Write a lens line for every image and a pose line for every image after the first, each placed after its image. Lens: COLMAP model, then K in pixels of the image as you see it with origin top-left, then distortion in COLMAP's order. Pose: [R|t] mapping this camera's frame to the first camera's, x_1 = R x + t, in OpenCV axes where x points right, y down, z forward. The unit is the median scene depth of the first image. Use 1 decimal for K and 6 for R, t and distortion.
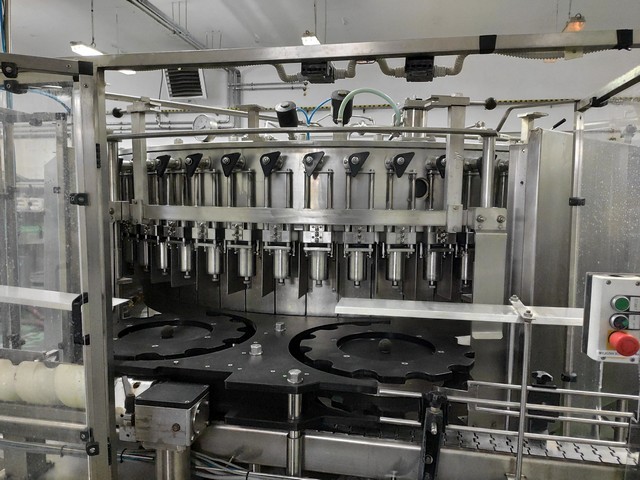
lens RADIAL K [[469.7, 0, 320.0], [0, 469.7, 240.0], [0, 0, 1]] dist [0.065498, -0.064243]
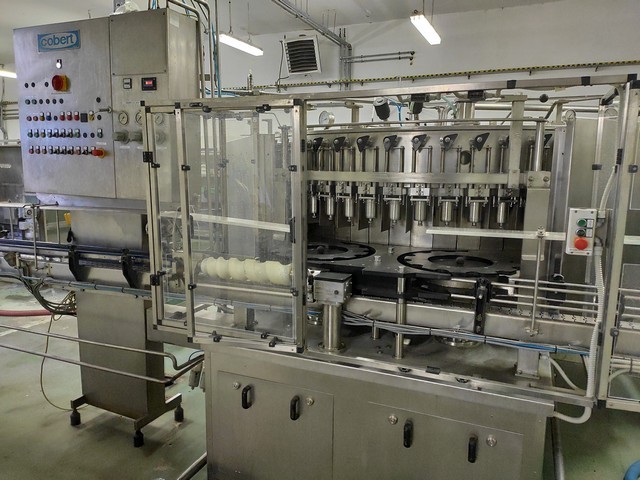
lens RADIAL K [[469.7, 0, 320.0], [0, 469.7, 240.0], [0, 0, 1]] dist [0.065498, -0.064243]
pose [[0.973021, 0.032571, -0.228406, 0.033192], [-0.015765, 0.997057, 0.075022, 0.039983], [0.230178, -0.069397, 0.970671, -0.545750]]
